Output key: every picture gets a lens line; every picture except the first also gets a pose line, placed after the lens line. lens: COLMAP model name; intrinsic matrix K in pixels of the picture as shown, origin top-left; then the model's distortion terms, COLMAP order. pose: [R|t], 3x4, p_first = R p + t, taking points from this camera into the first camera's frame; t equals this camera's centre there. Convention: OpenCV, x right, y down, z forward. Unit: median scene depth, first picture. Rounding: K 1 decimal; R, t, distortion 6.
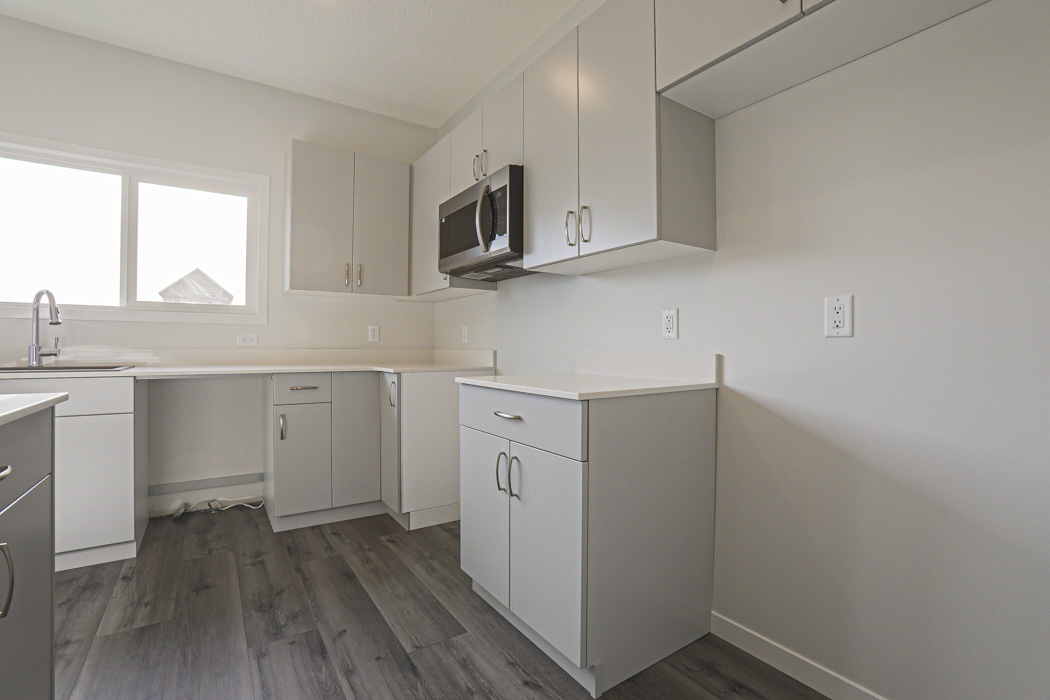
lens RADIAL K [[475.9, 0, 519.0], [0, 475.9, 348.6], [0, 0, 1]] dist [-0.055436, 0.019109]
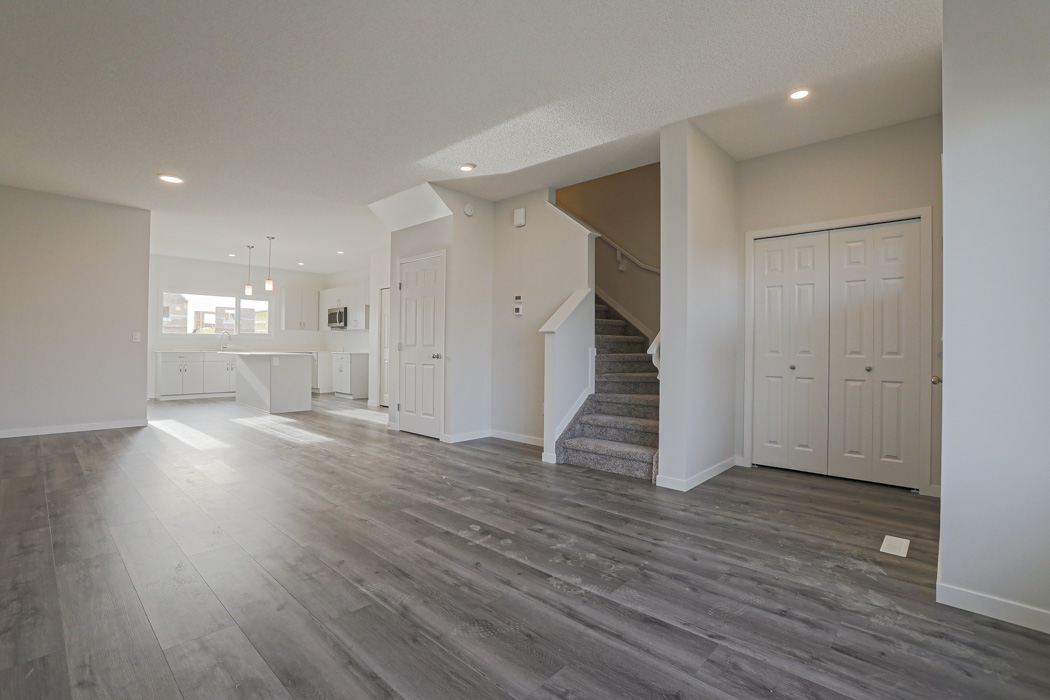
lens RADIAL K [[475.9, 0, 502.7], [0, 475.9, 335.8], [0, 0, 1]] dist [-0.055436, 0.019109]
pose [[0.978821, 0.010111, 0.204469, 0.523365], [-0.004546, 0.999607, -0.027668, 0.014736], [-0.204669, 0.026153, 0.978482, -3.628202]]
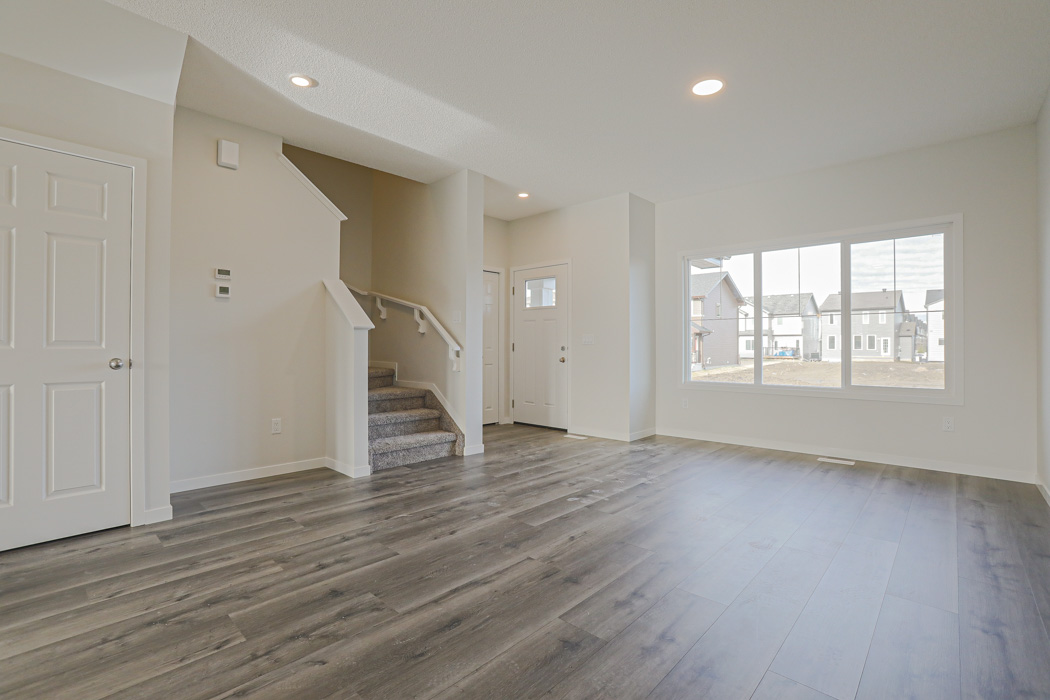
lens RADIAL K [[475.9, 0, 523.1], [0, 475.9, 347.8], [0, 0, 1]] dist [-0.055436, 0.019109]
pose [[-0.215907, -0.005786, 0.976397, -0.599805], [-0.001536, 0.999983, 0.005587, 0.002753], [-0.976413, -0.000294, -0.215912, -2.055334]]
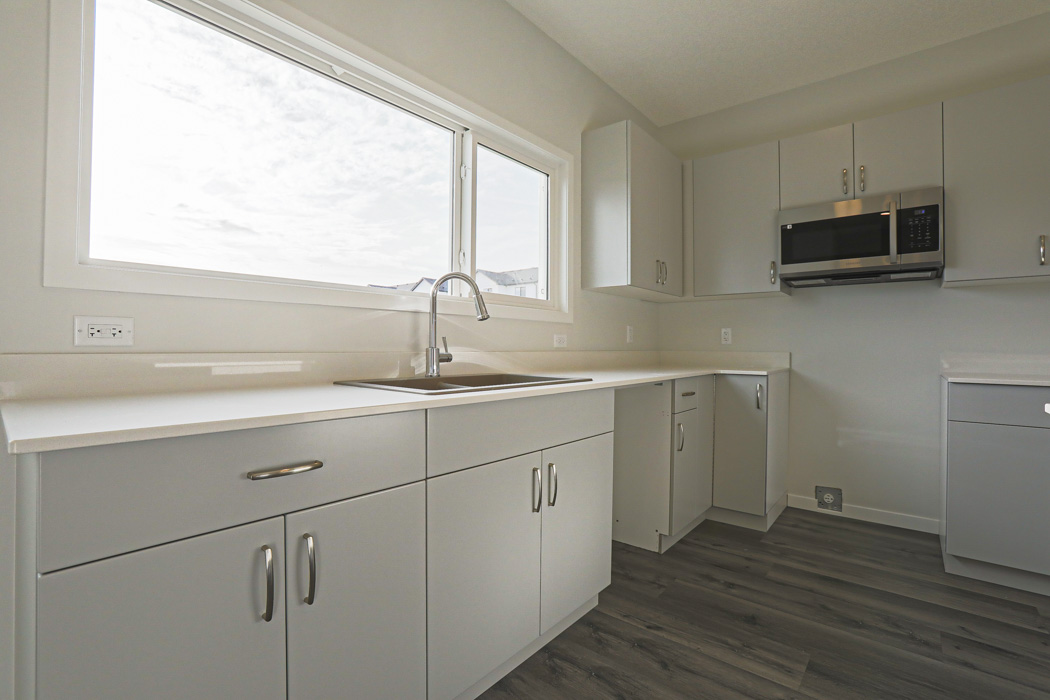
lens RADIAL K [[475.9, 0, 523.9], [0, 475.9, 346.5], [0, 0, 1]] dist [-0.055436, 0.019109]
pose [[0.958551, 0.002426, 0.284910, -1.181531], [-0.001798, 0.999995, -0.002464, -0.007067], [-0.284915, 0.001850, 0.958551, 0.226195]]
